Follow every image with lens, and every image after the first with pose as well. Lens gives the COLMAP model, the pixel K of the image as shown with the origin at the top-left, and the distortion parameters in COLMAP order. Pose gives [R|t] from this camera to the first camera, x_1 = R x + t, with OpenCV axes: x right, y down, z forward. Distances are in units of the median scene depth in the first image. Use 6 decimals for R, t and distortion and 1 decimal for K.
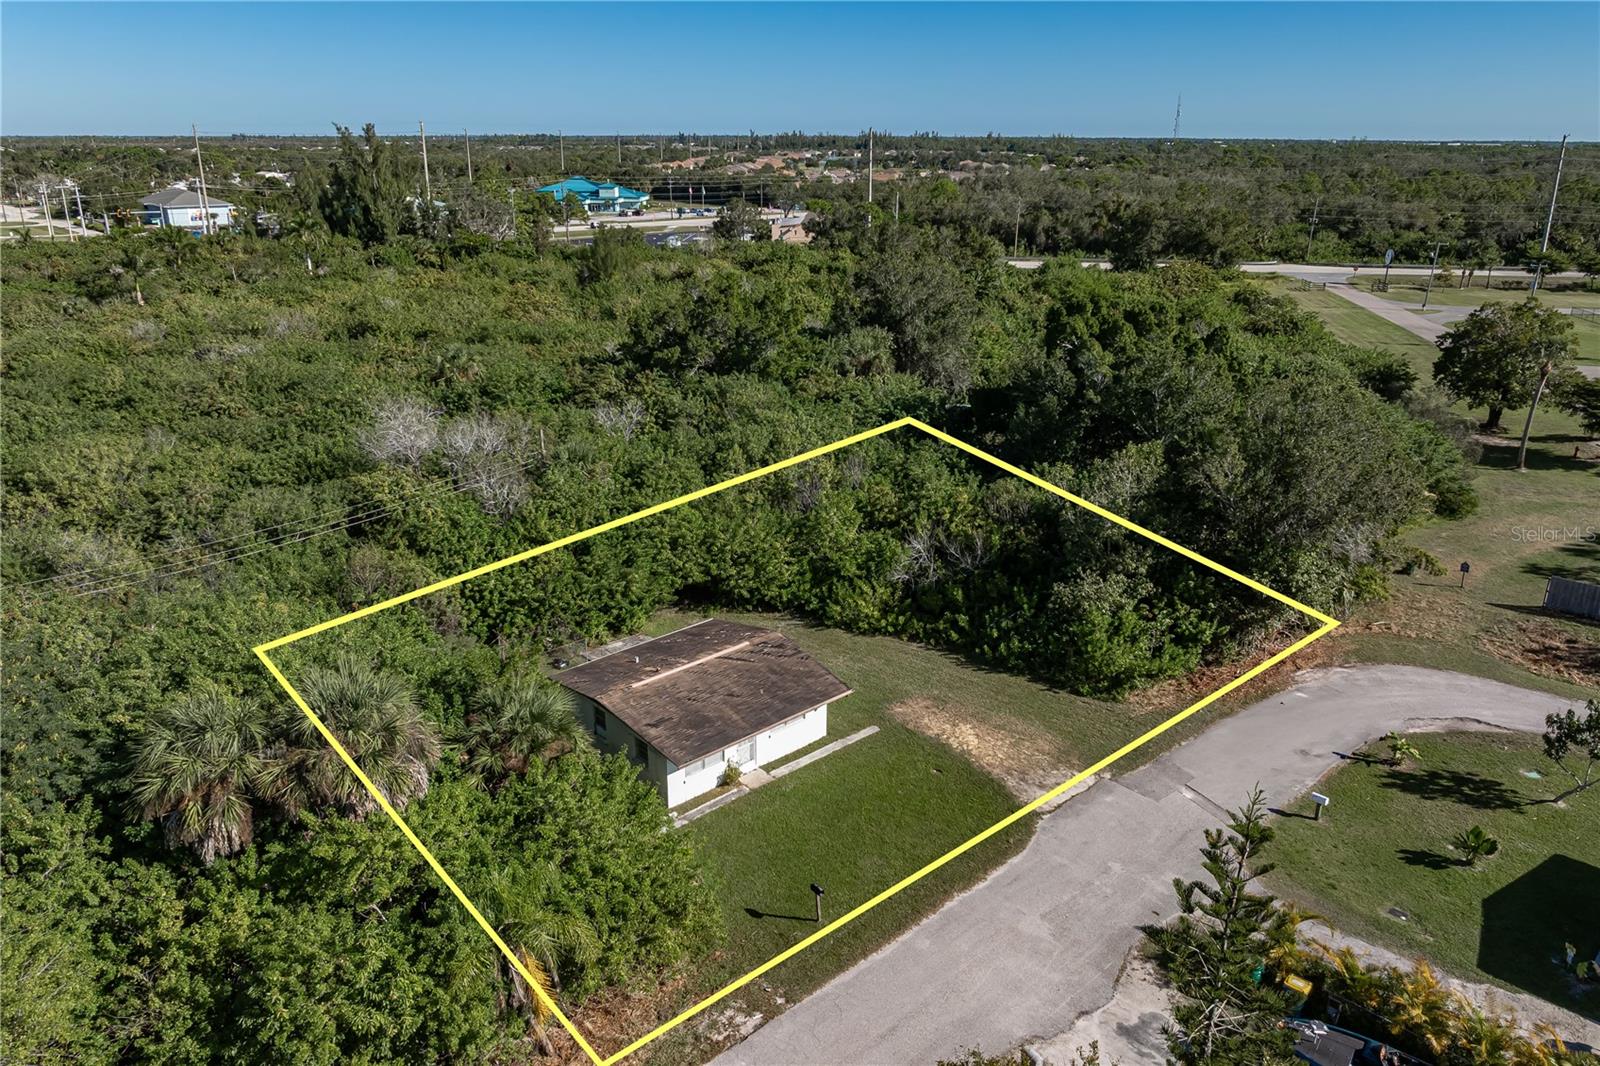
lens RADIAL K [[1111.2, 0, 800.6], [0, 1111.2, 512.0], [0, 0, 1]] dist [-0.035220, 0.025802]
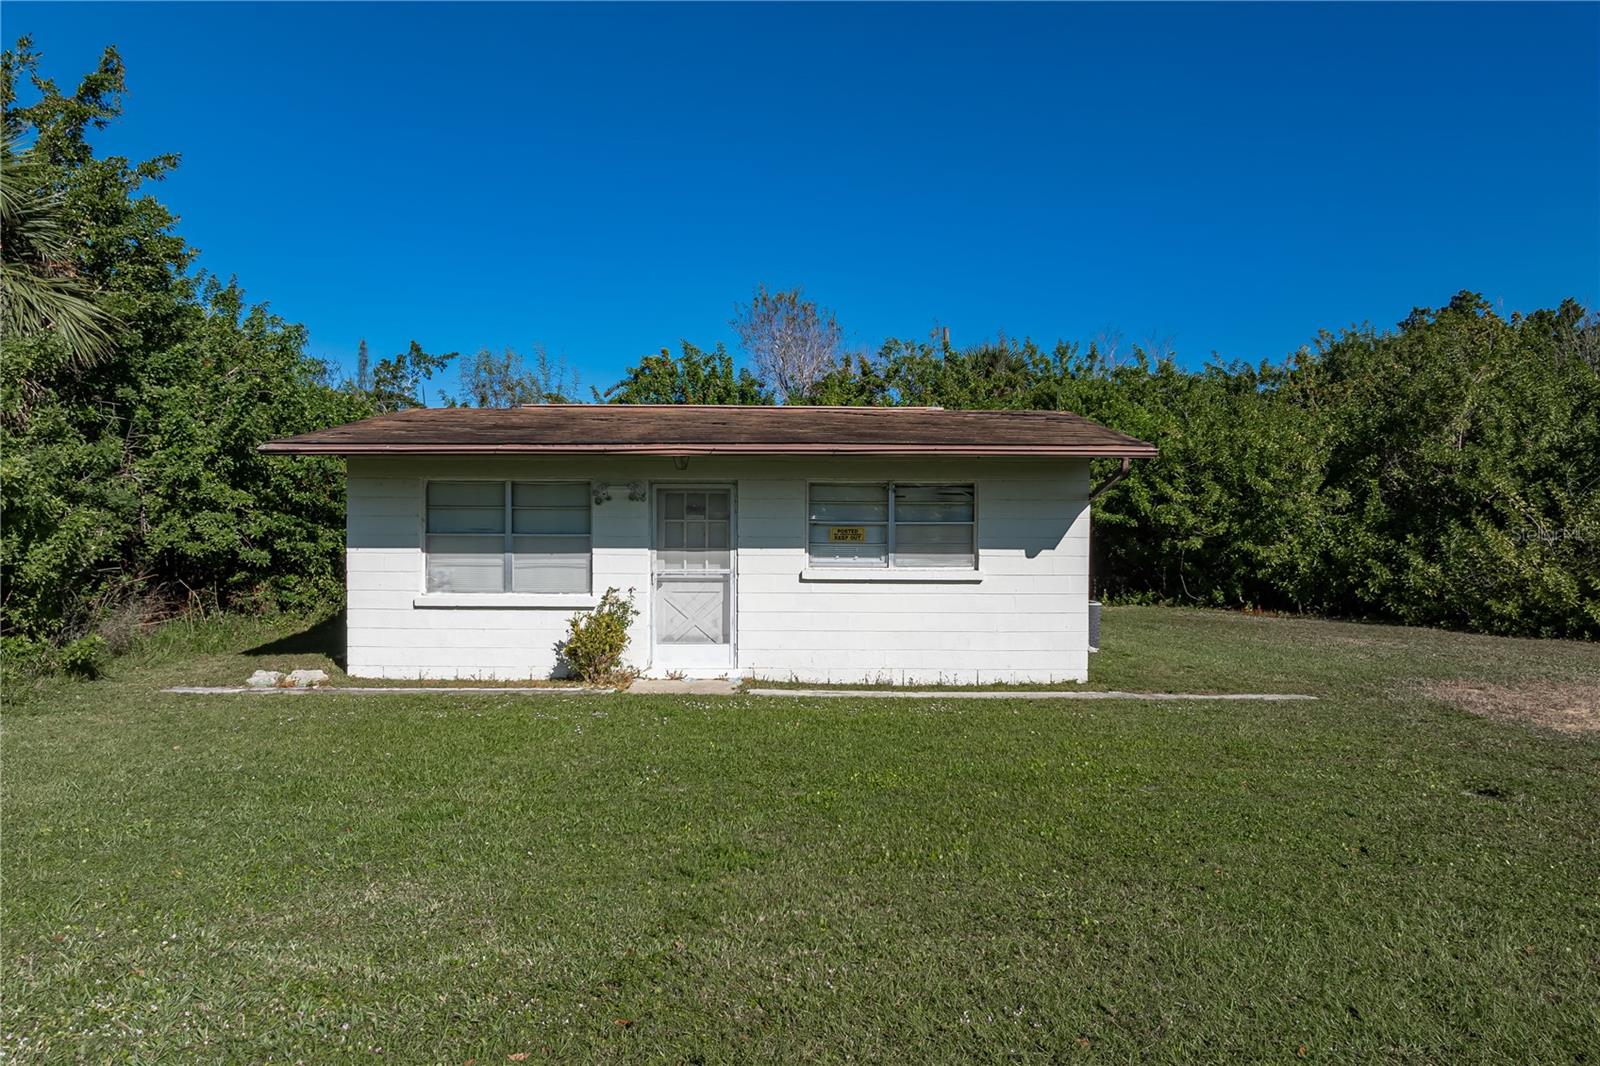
lens RADIAL K [[1125.1, 0, 800.0], [0, 1125.1, 533.0], [0, 0, 1]] dist [-0.033864, 0.000494]
pose [[0.736736, 0.013745, -0.676041, 0.116817], [-0.223390, 0.948604, -0.224160, 0.188744], [0.638214, 0.316168, 0.701941, 0.592064]]
